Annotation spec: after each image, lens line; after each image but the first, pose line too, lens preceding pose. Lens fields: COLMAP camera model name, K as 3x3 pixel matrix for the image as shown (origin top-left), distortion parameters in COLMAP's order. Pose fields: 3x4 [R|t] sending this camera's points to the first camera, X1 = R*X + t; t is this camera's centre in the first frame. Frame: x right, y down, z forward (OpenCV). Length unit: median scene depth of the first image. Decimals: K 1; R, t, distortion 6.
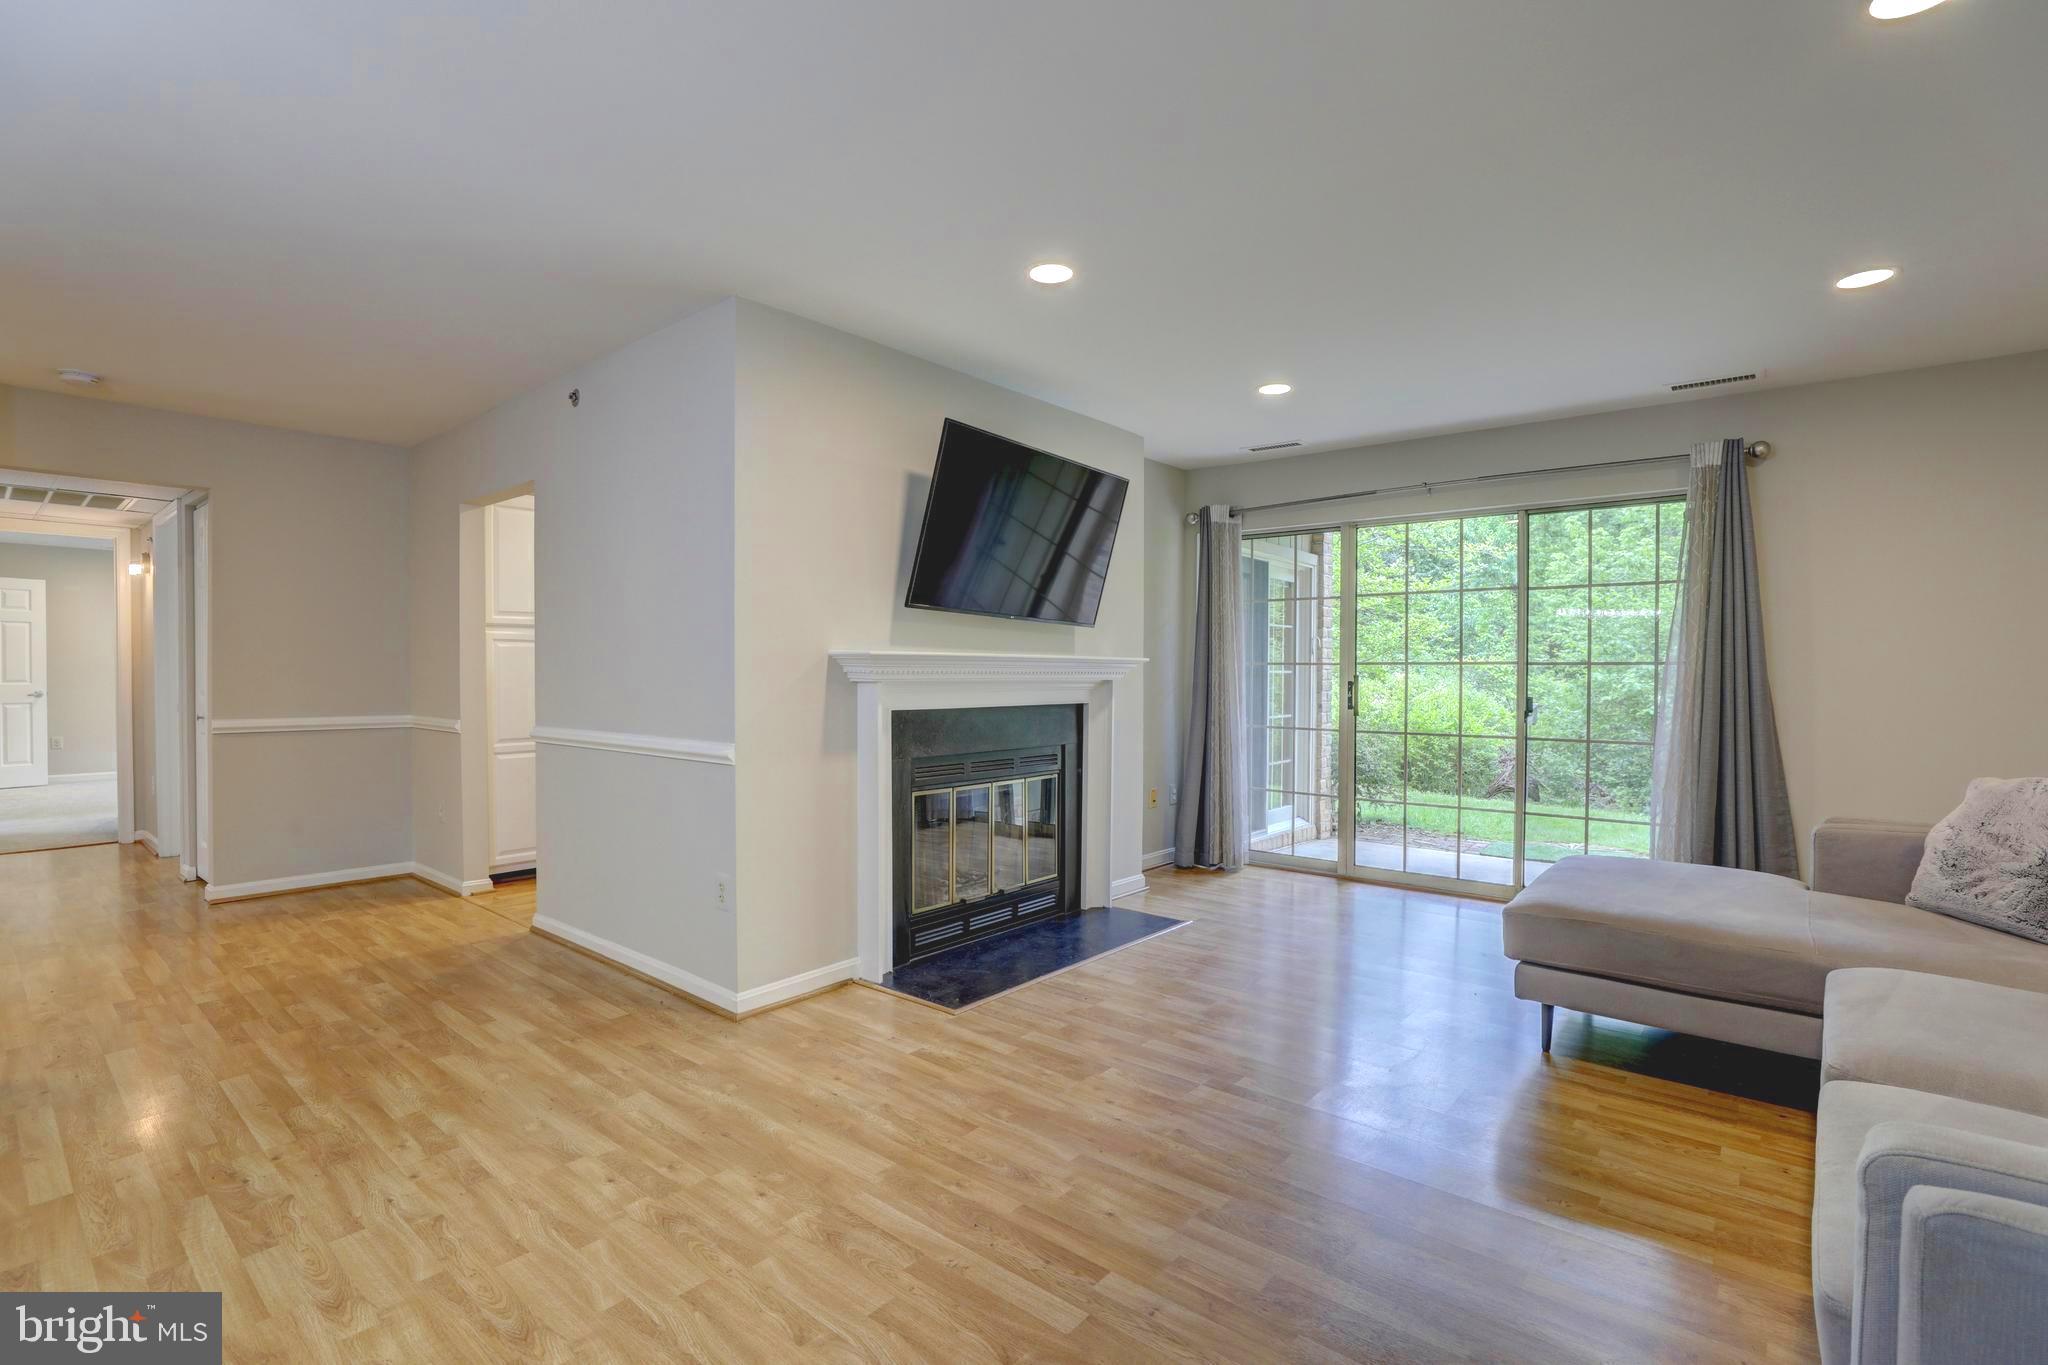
lens RADIAL K [[938.6, 0, 1013.9], [0, 938.6, 683.4], [0, 0, 1]] dist [-0.043806, 0.012727]
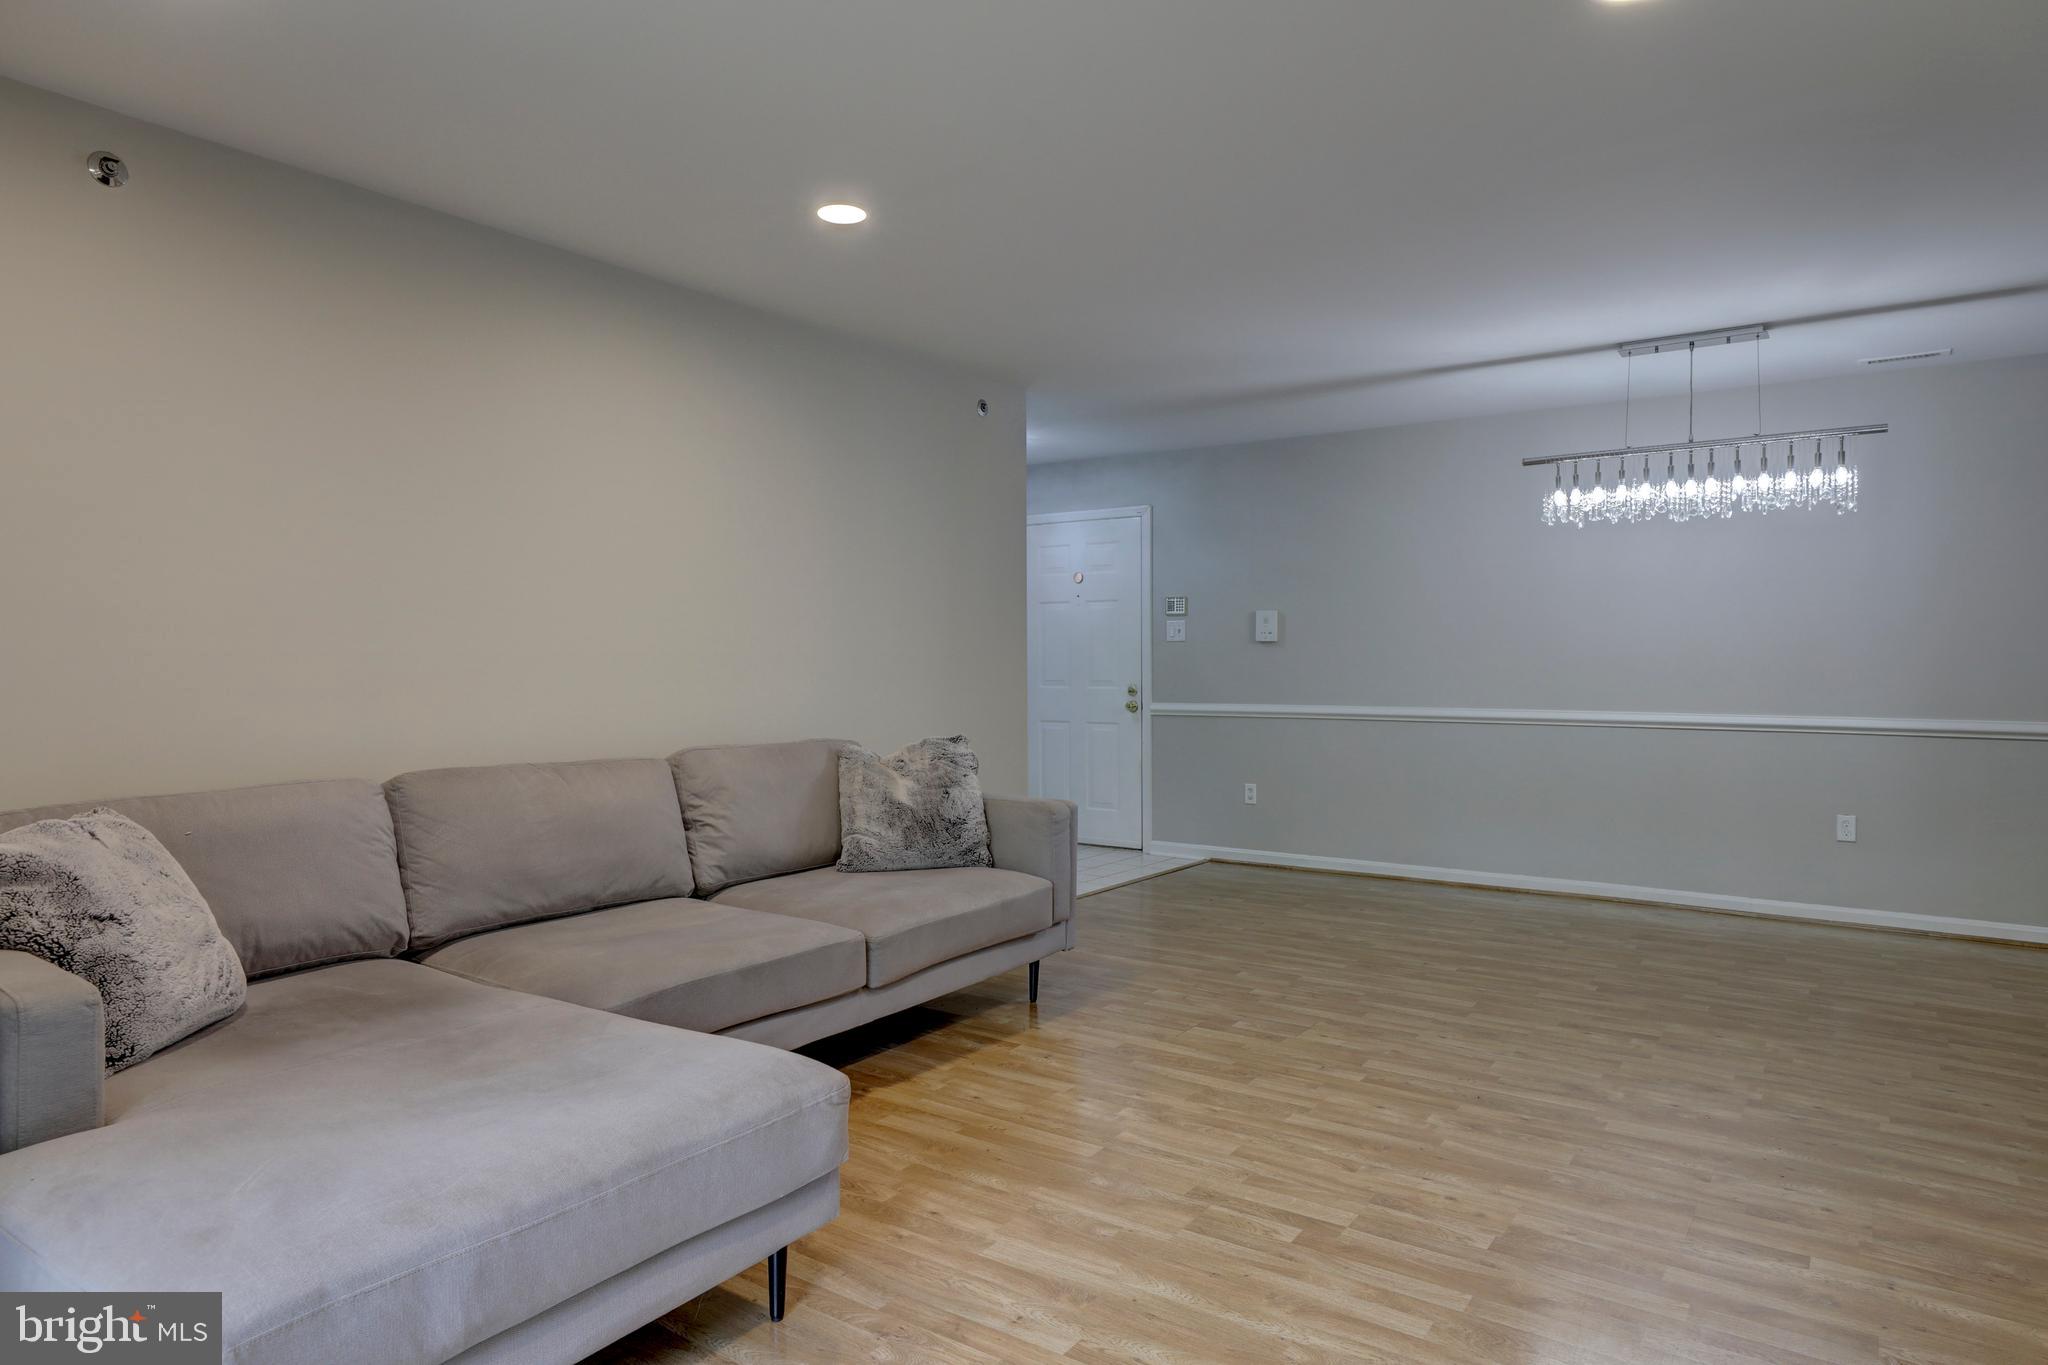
lens RADIAL K [[1222.2, 0, 1011.8], [0, 1222.2, 683.0], [0, 0, 1]] dist [-0.025786, 0.019862]
pose [[-0.996588, -0.001873, -0.082510, 0.375299], [-0.004510, 0.999485, 0.031782, -0.014738], [0.082408, 0.032046, -0.996083, 1.324406]]
